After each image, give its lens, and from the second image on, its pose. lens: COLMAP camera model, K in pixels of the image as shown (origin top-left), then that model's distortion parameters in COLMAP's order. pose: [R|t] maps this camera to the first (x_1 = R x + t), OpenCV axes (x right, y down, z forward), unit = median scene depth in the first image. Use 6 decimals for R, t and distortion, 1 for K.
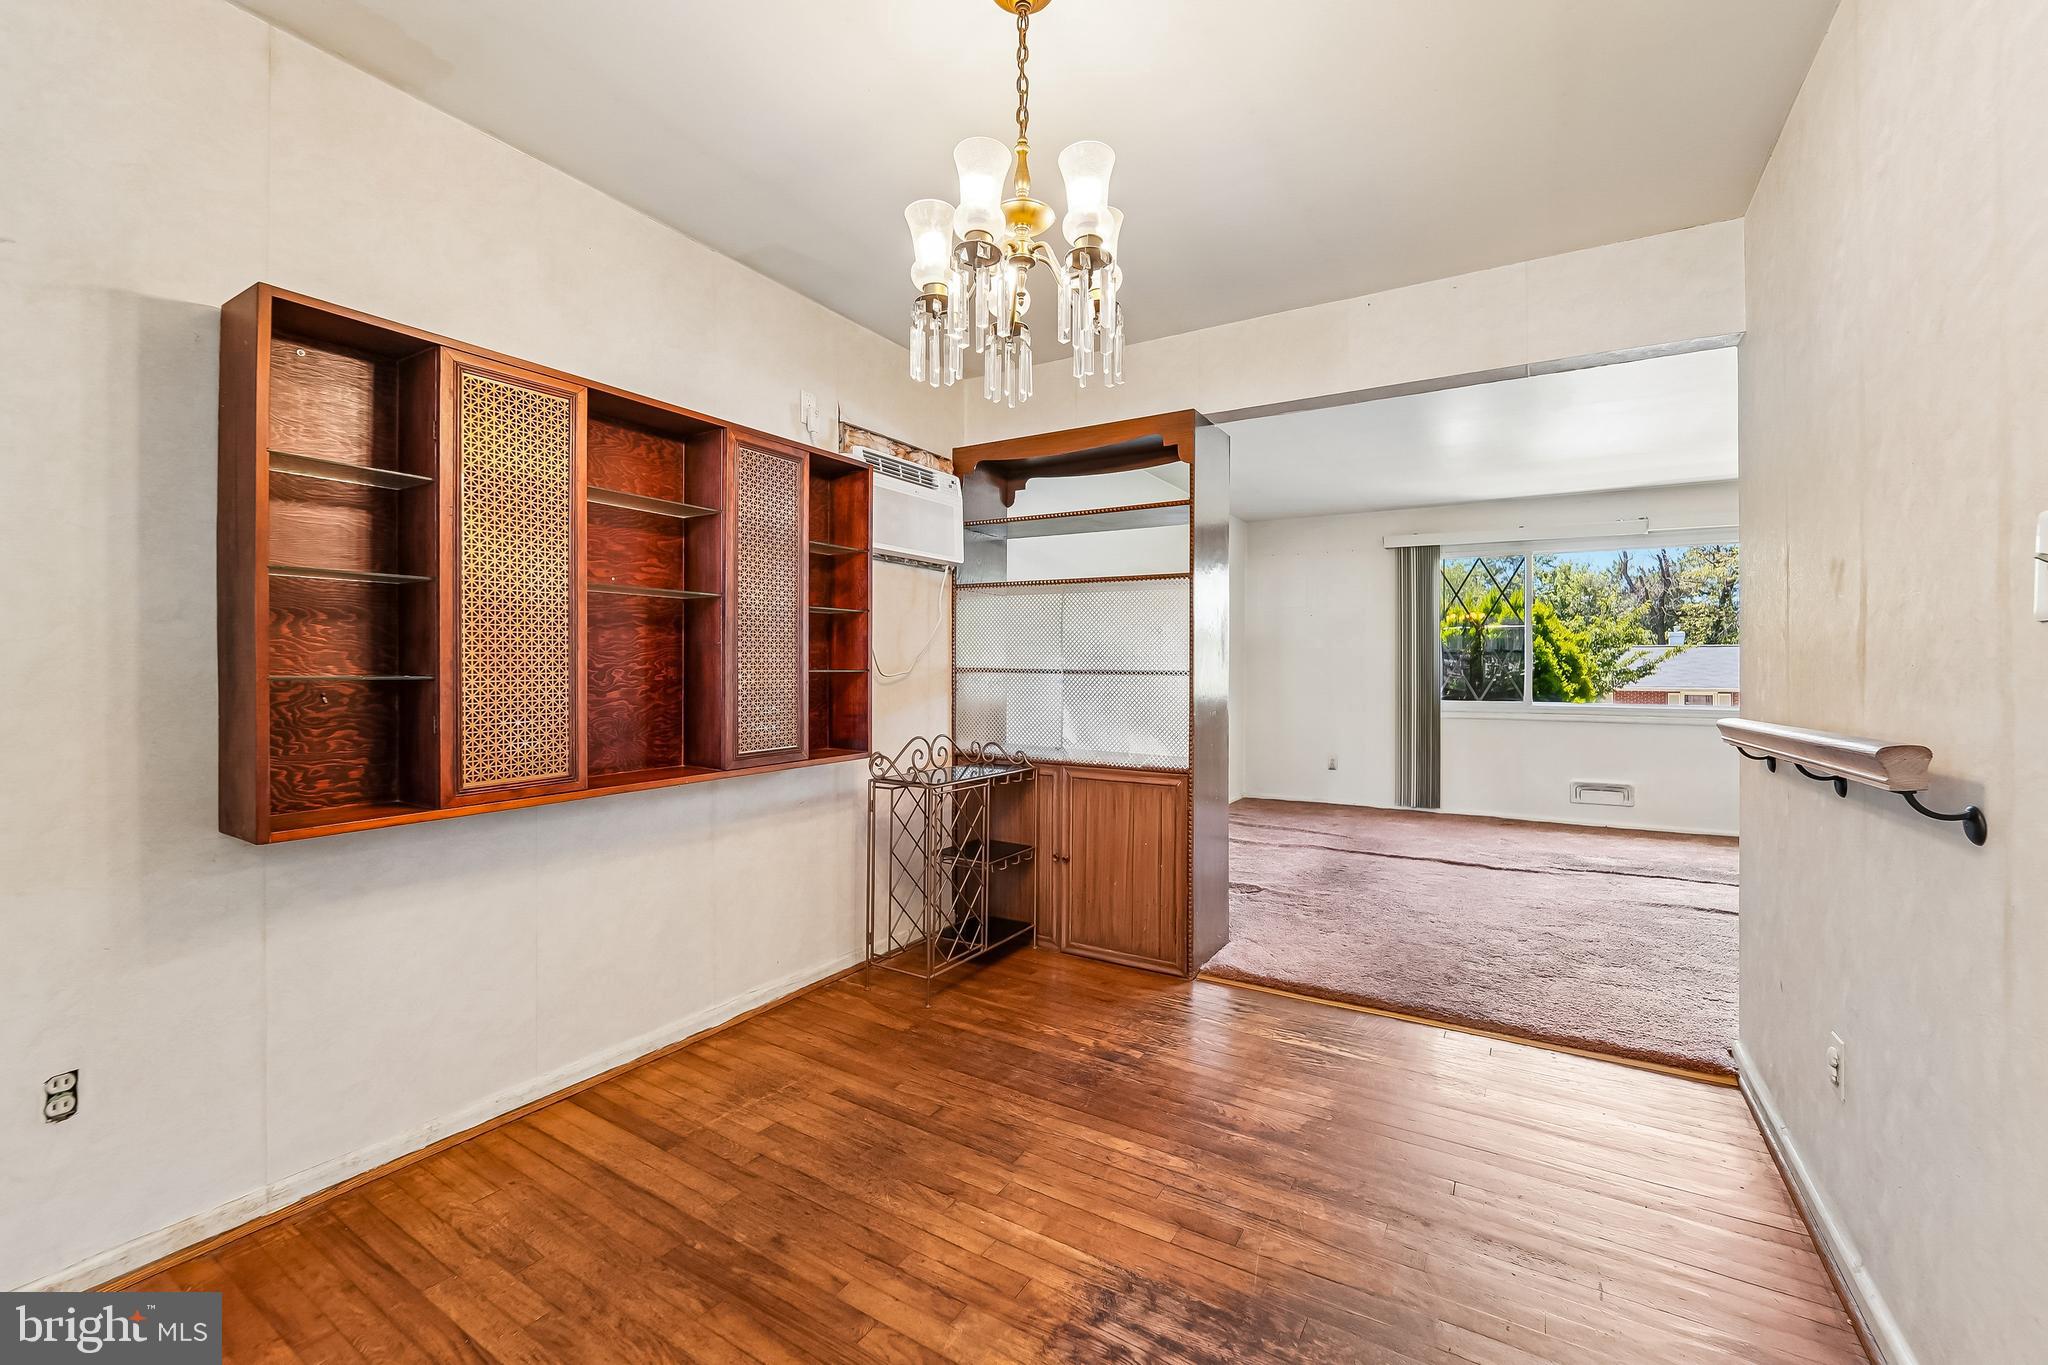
lens RADIAL K [[839.7, 0, 1025.9], [0, 839.7, 669.7], [0, 0, 1]] dist [-0.012724, 0.003607]
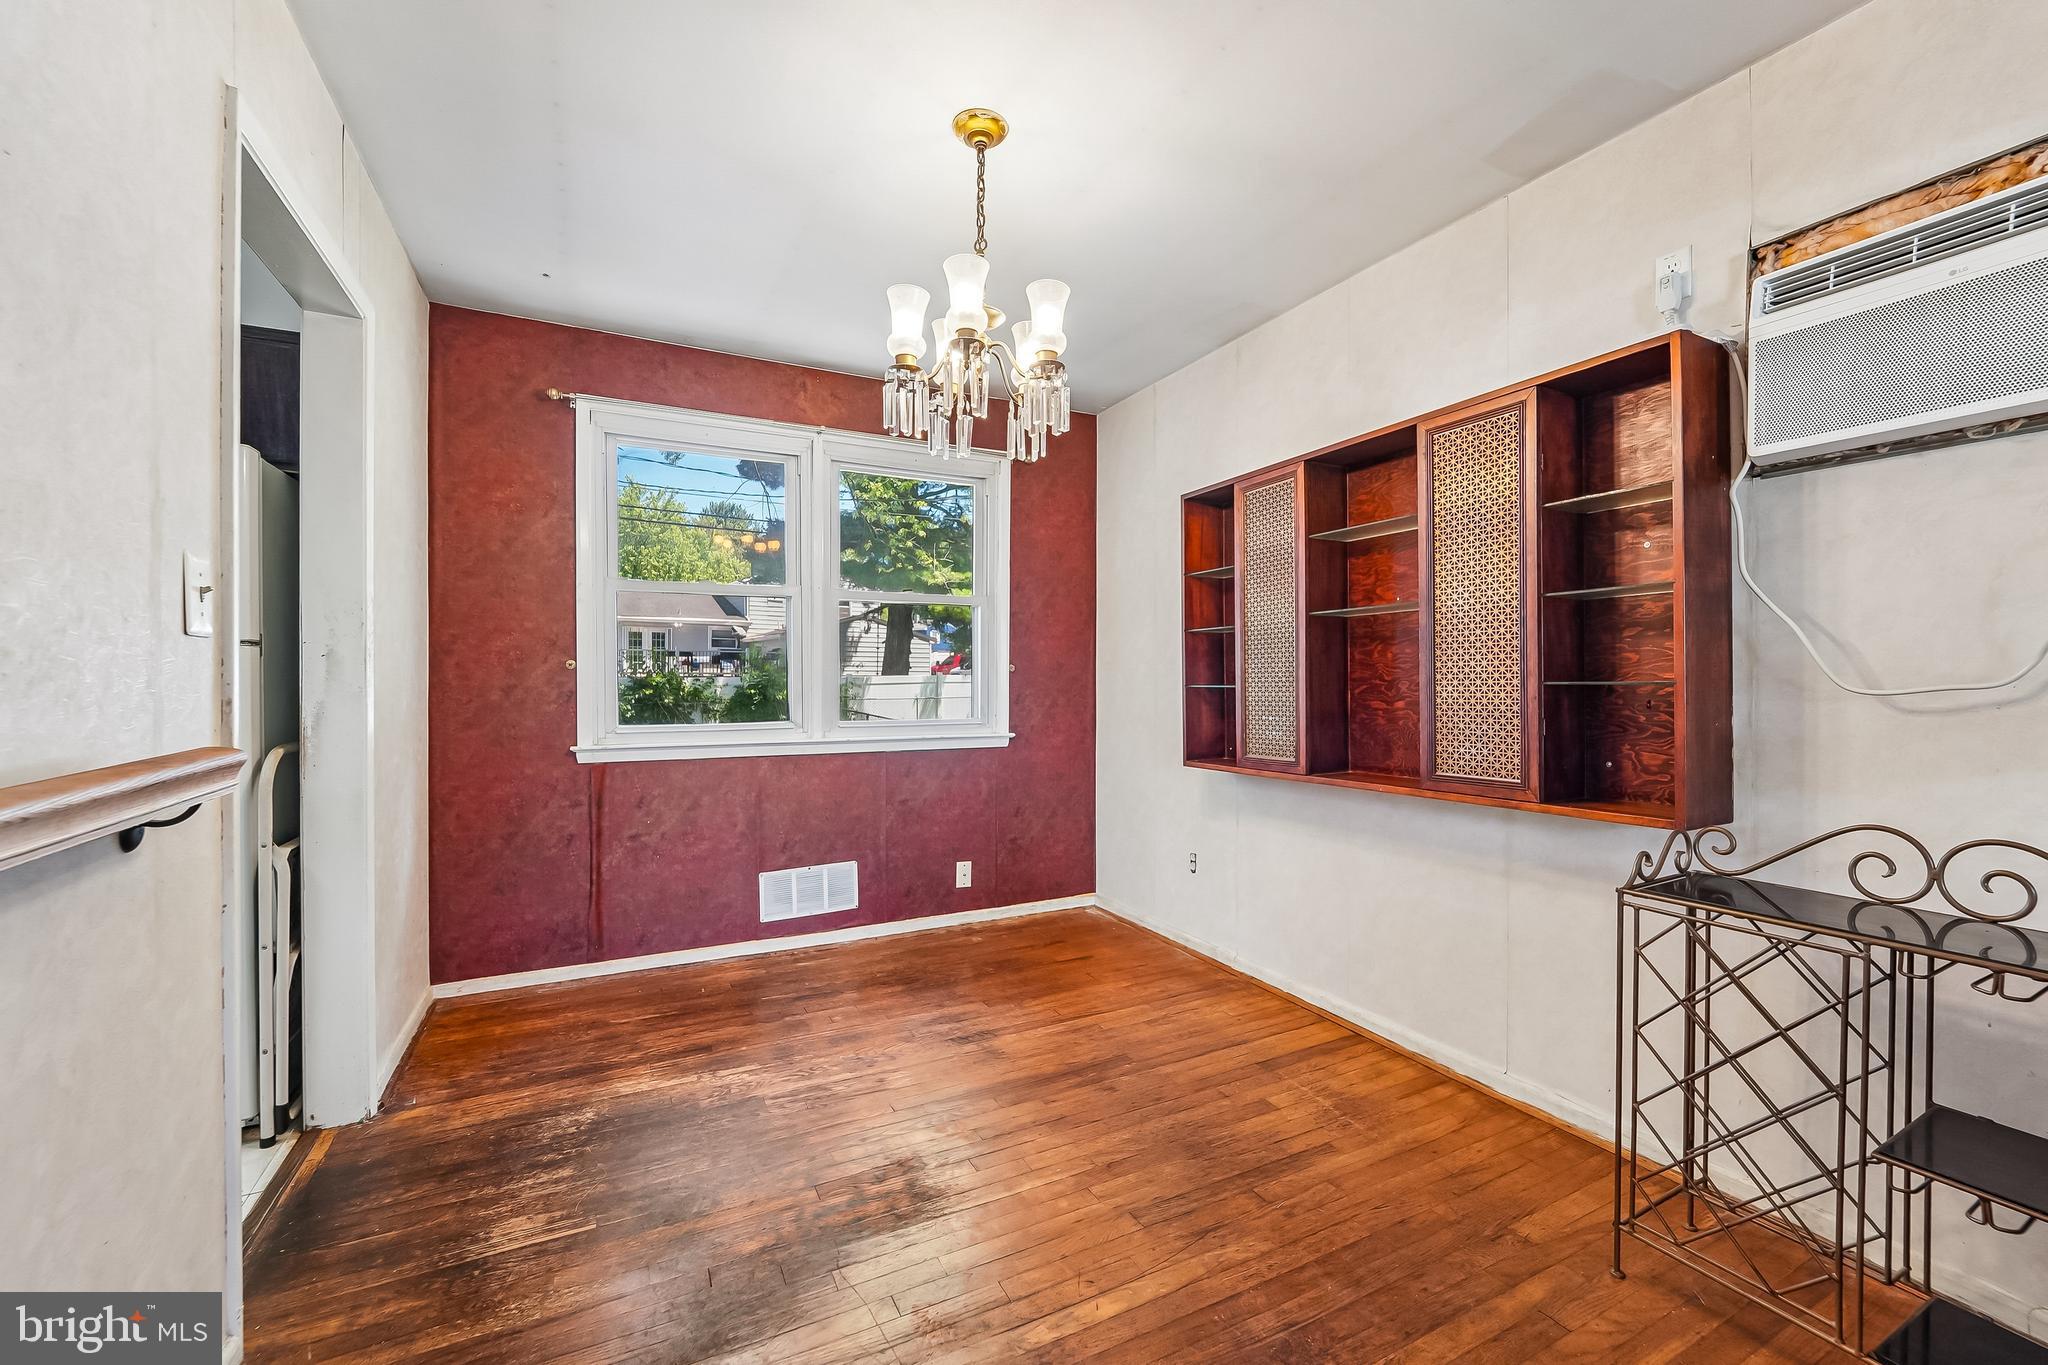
lens RADIAL K [[839.7, 0, 1038.3], [0, 839.7, 683.7], [0, 0, 1]] dist [-0.012724, 0.003607]
pose [[-0.518588, 0.005069, -0.855009, 0.702041], [0.003448, 0.999987, 0.003837, -0.002942], [0.855018, -0.000959, -0.518598, 1.182467]]
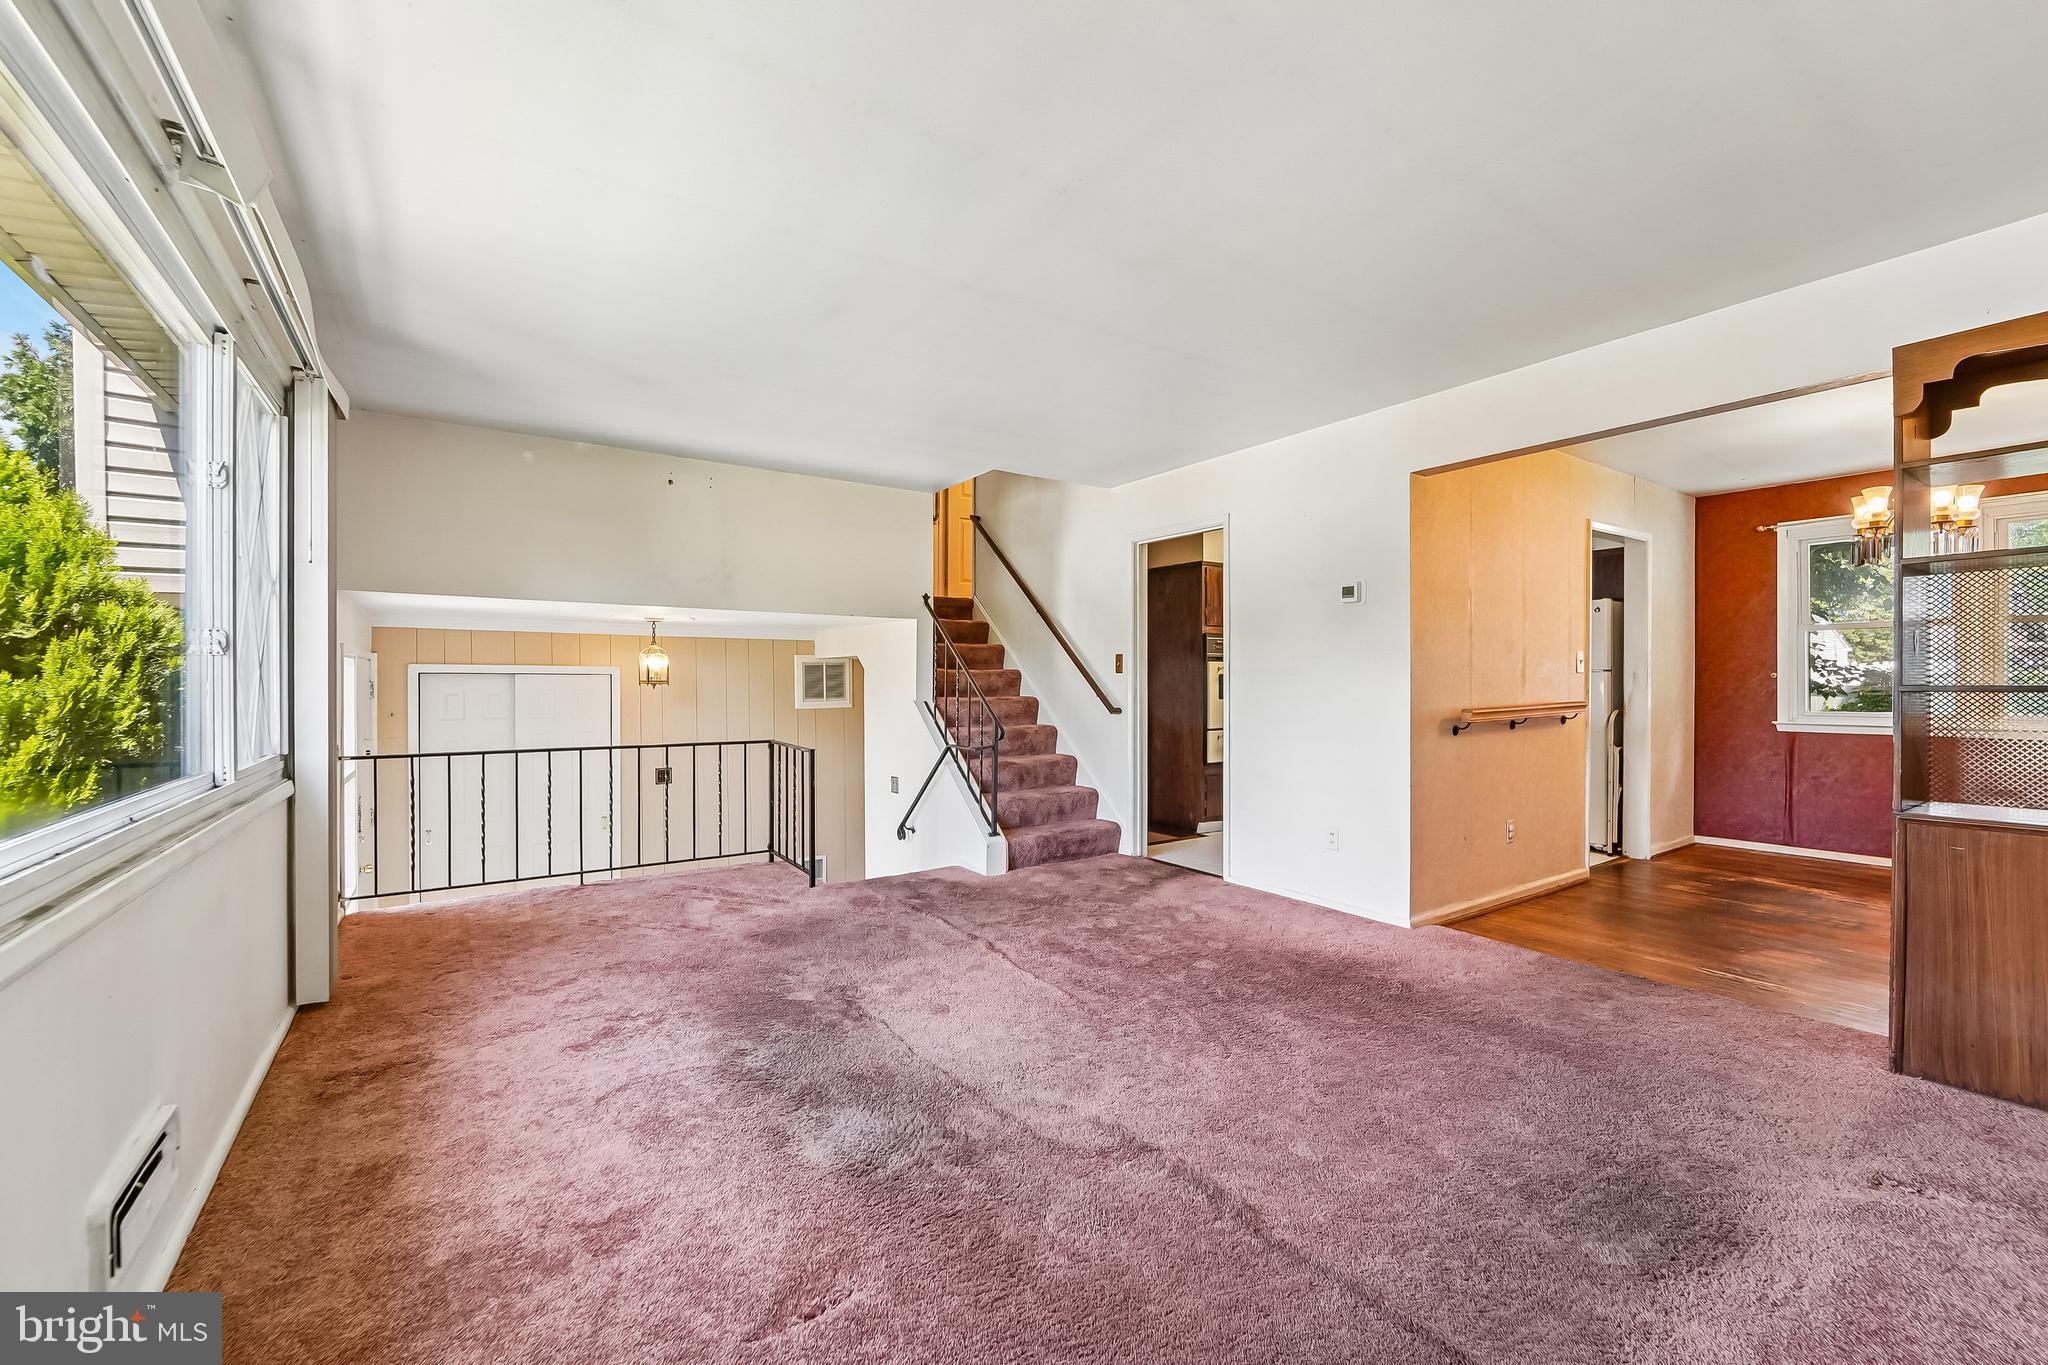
lens RADIAL K [[839.7, 0, 1023.1], [0, 839.7, 687.6], [0, 0, 1]] dist [-0.012724, 0.003607]
pose [[-0.916900, -0.002196, 0.399111, 0.959005], [0.000364, 0.999980, 0.006340, -0.012321], [-0.399117, 0.005959, -0.916881, 2.860301]]
